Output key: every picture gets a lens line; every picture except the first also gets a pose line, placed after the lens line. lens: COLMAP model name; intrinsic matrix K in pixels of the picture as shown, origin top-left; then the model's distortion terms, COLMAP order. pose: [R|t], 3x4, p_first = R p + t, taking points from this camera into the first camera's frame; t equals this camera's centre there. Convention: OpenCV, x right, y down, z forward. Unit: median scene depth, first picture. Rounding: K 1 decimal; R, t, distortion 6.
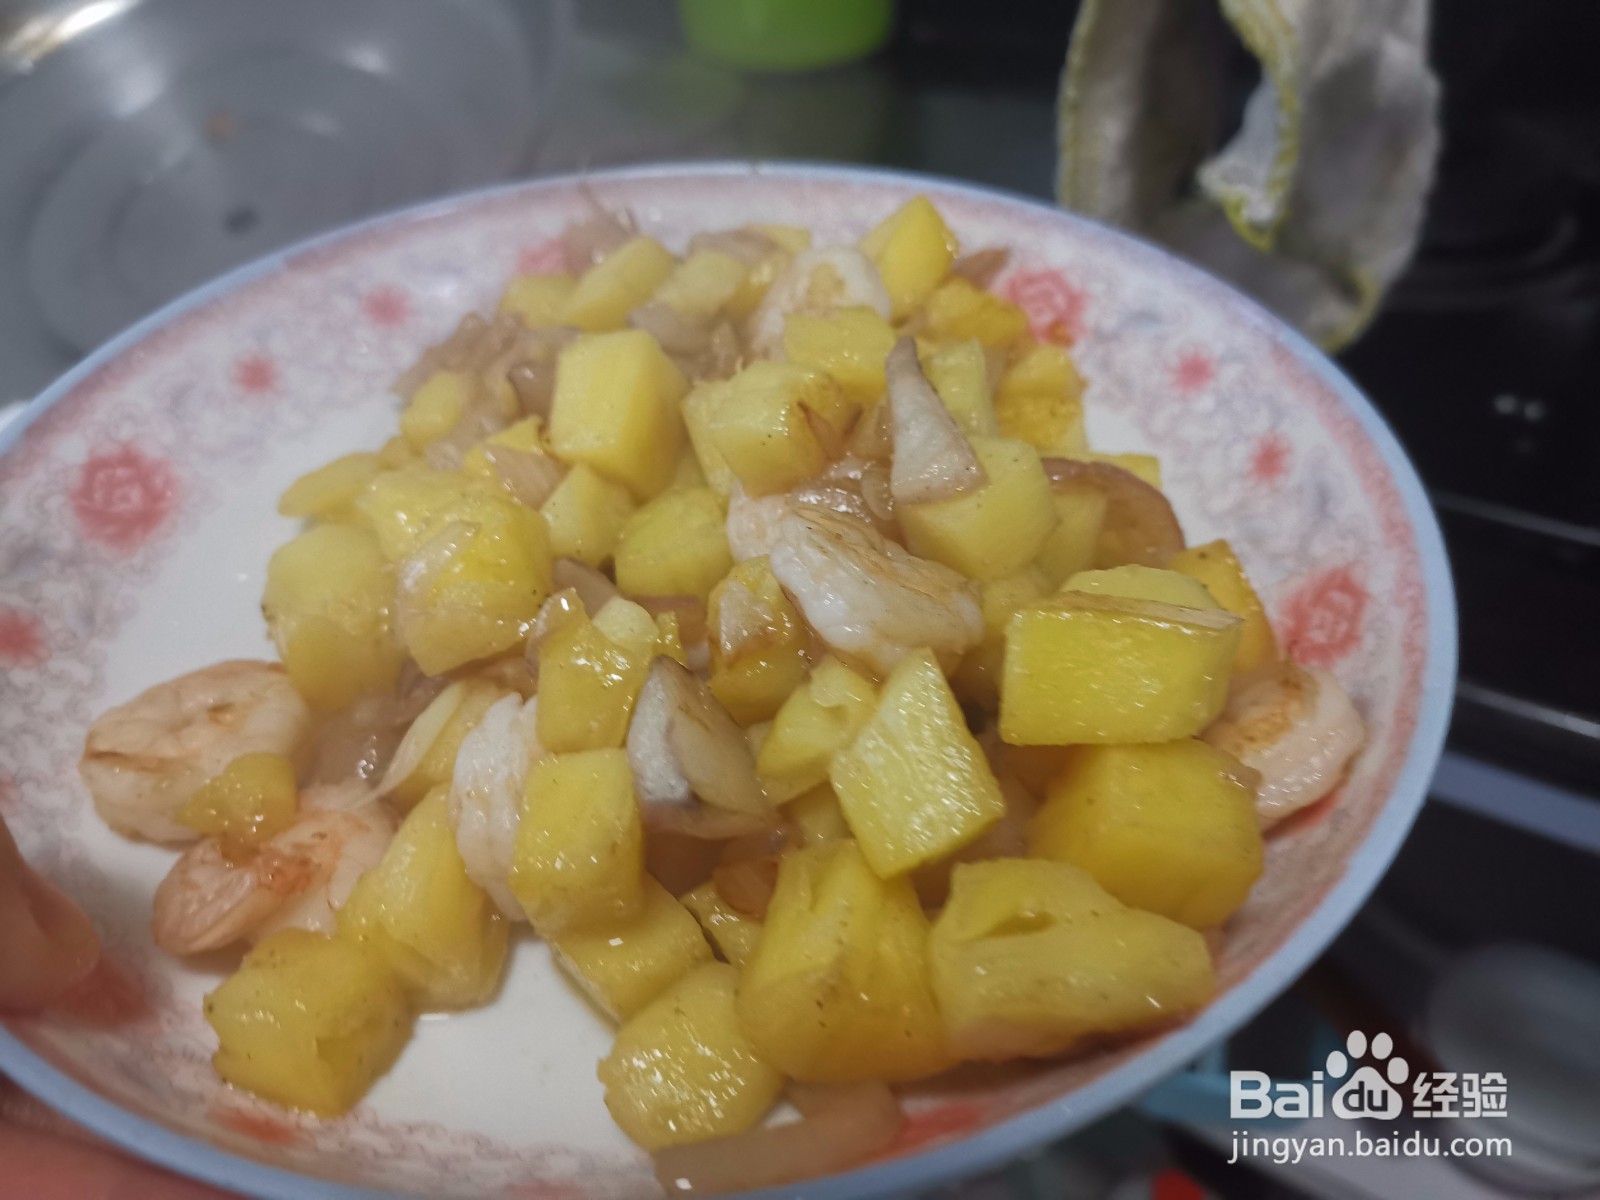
lens RADIAL K [[1337.8, 0, 798.6], [0, 1337.8, 553.3], [0, 0, 1]] dist [0.098057, -0.190710]
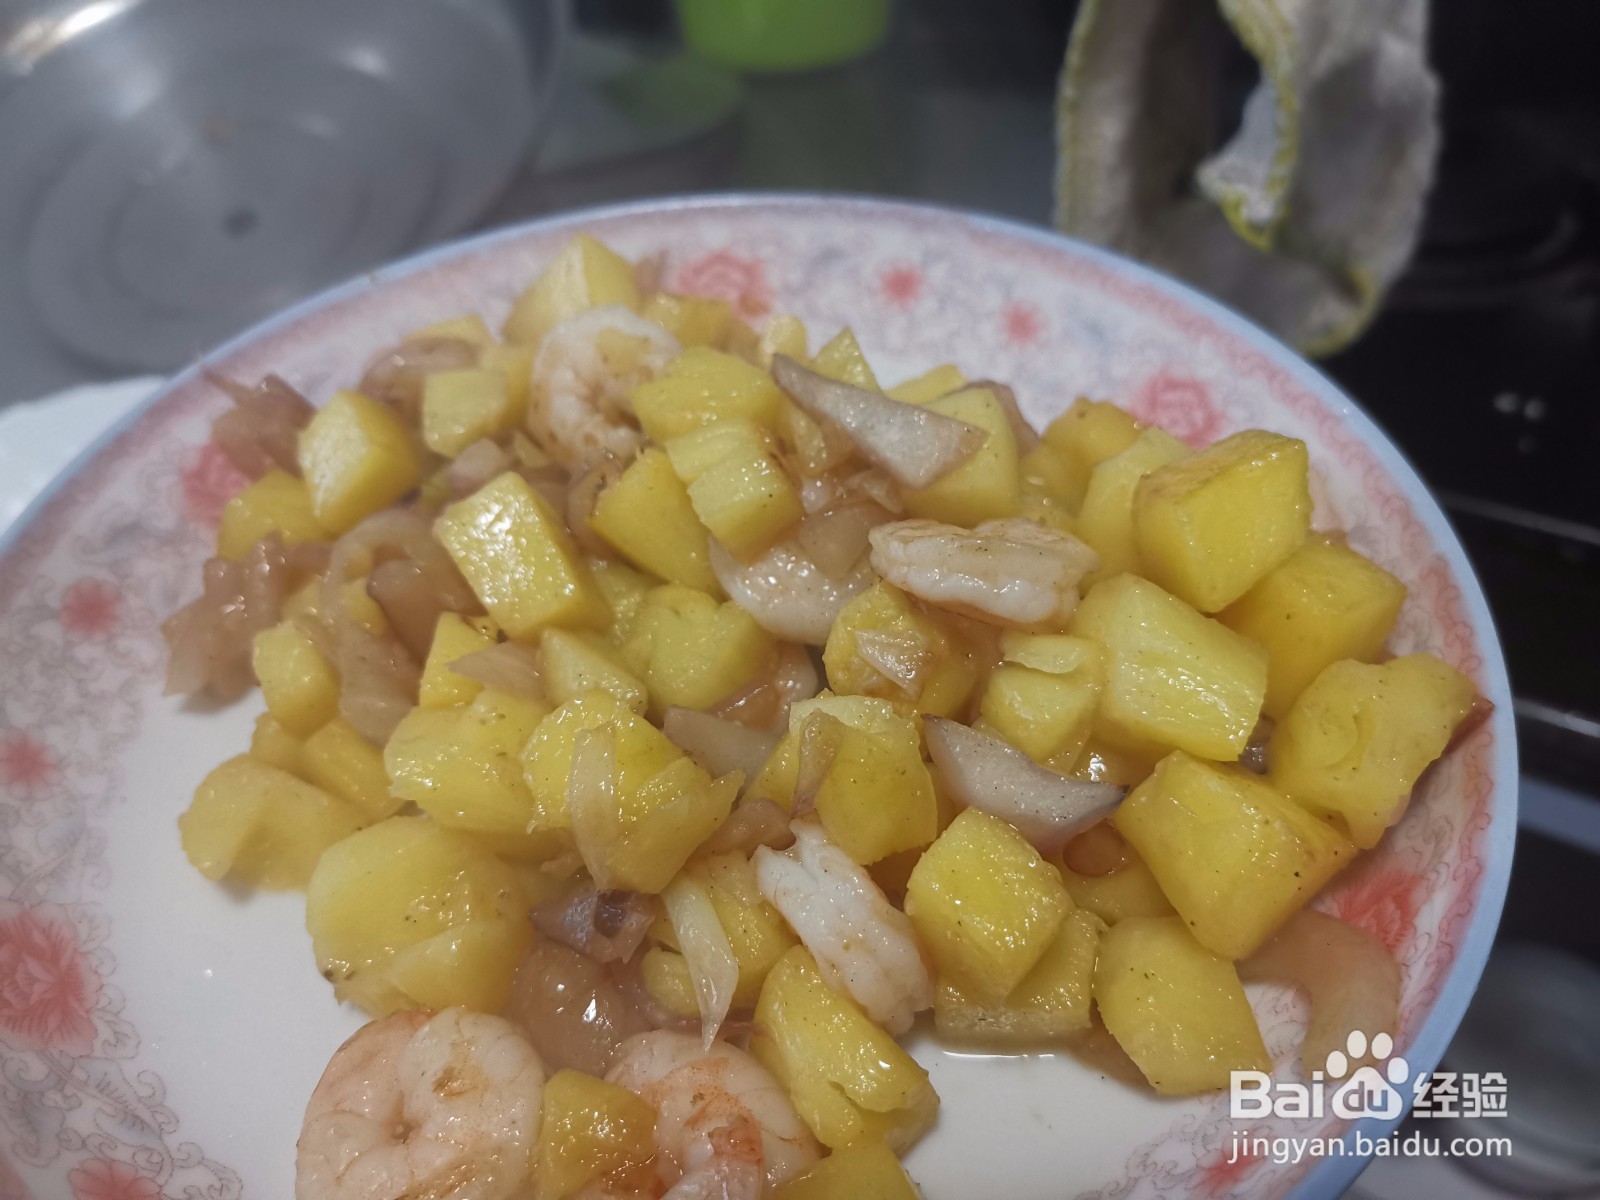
lens RADIAL K [[1337.8, 0, 798.6], [0, 1337.8, 553.3], [0, 0, 1]] dist [0.098057, -0.190710]
pose [[0.737628, -0.486166, 0.468559, -0.441190], [0.466425, 0.868649, 0.167021, -0.184957], [-0.488213, 0.095348, 0.867500, 0.110765]]
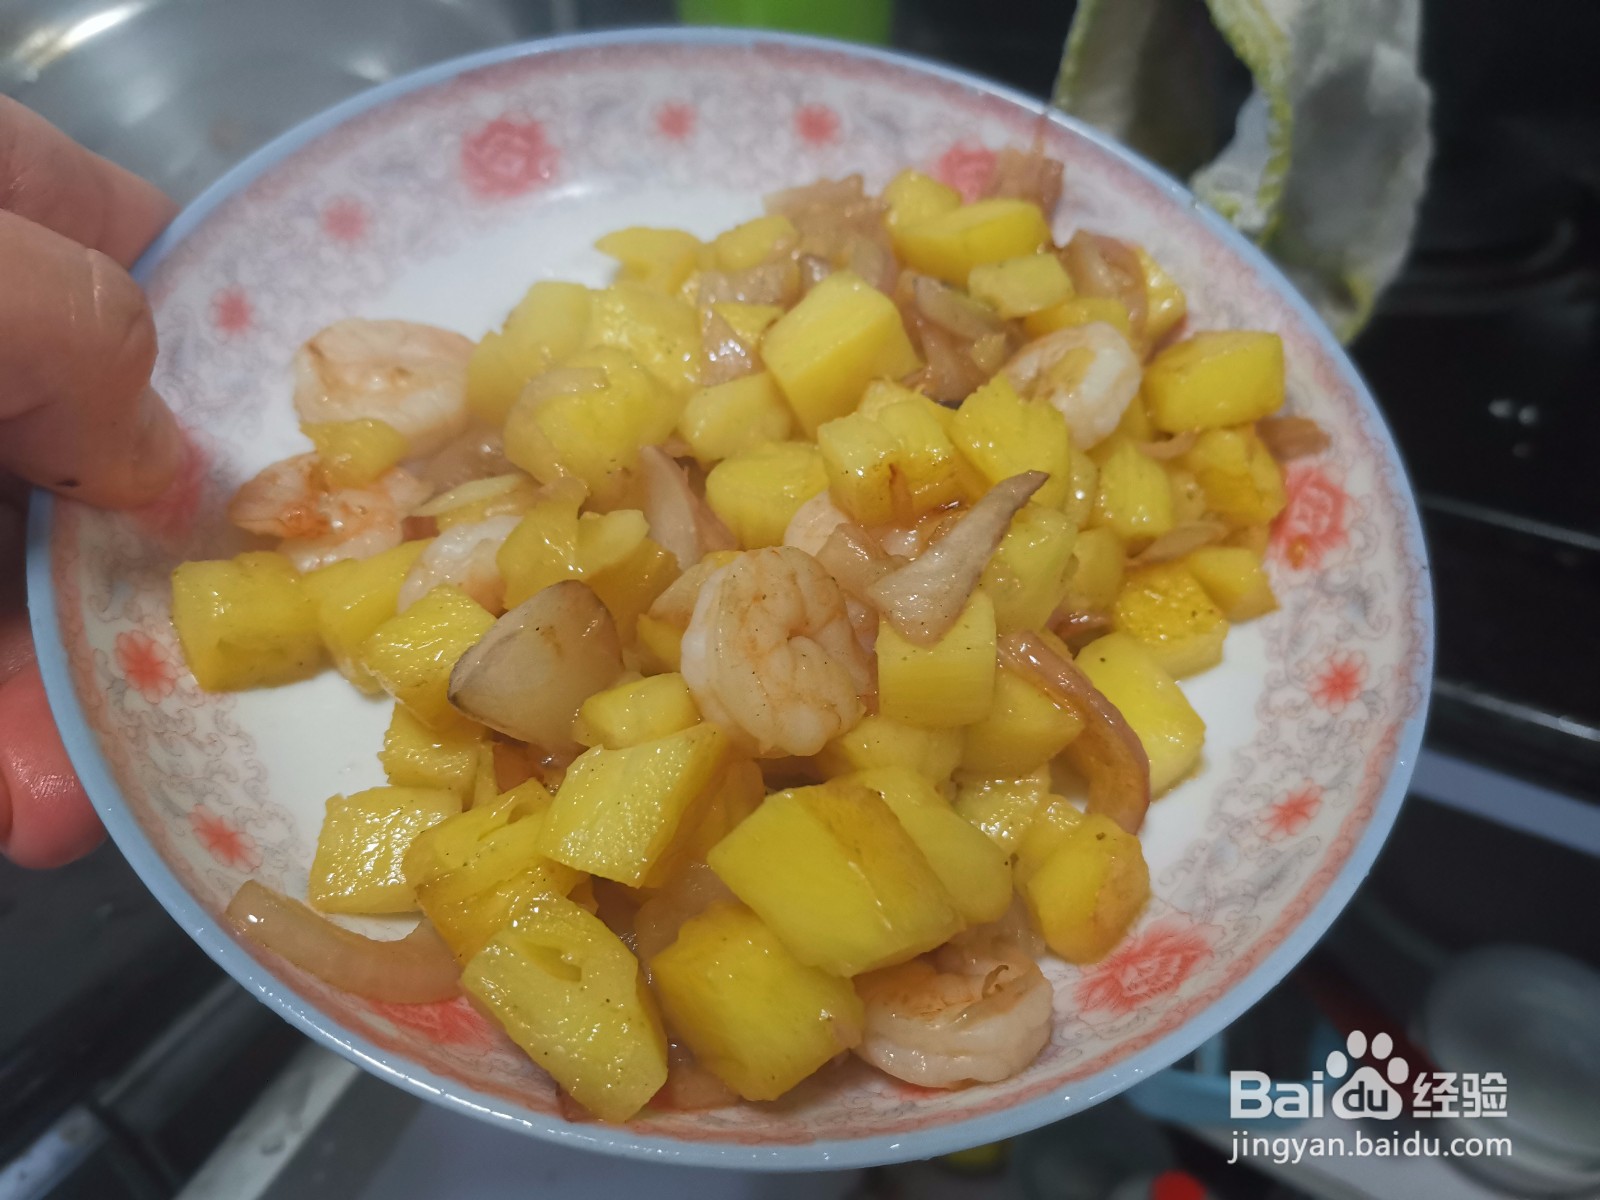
lens RADIAL K [[1337.8, 0, 798.6], [0, 1337.8, 553.3], [0, 0, 1]] dist [0.098057, -0.190710]
pose [[0.709693, 0.639672, -0.295223, 0.272664], [-0.562771, 0.766825, 0.308654, -0.307997], [0.423822, -0.052906, 0.904199, 0.016679]]
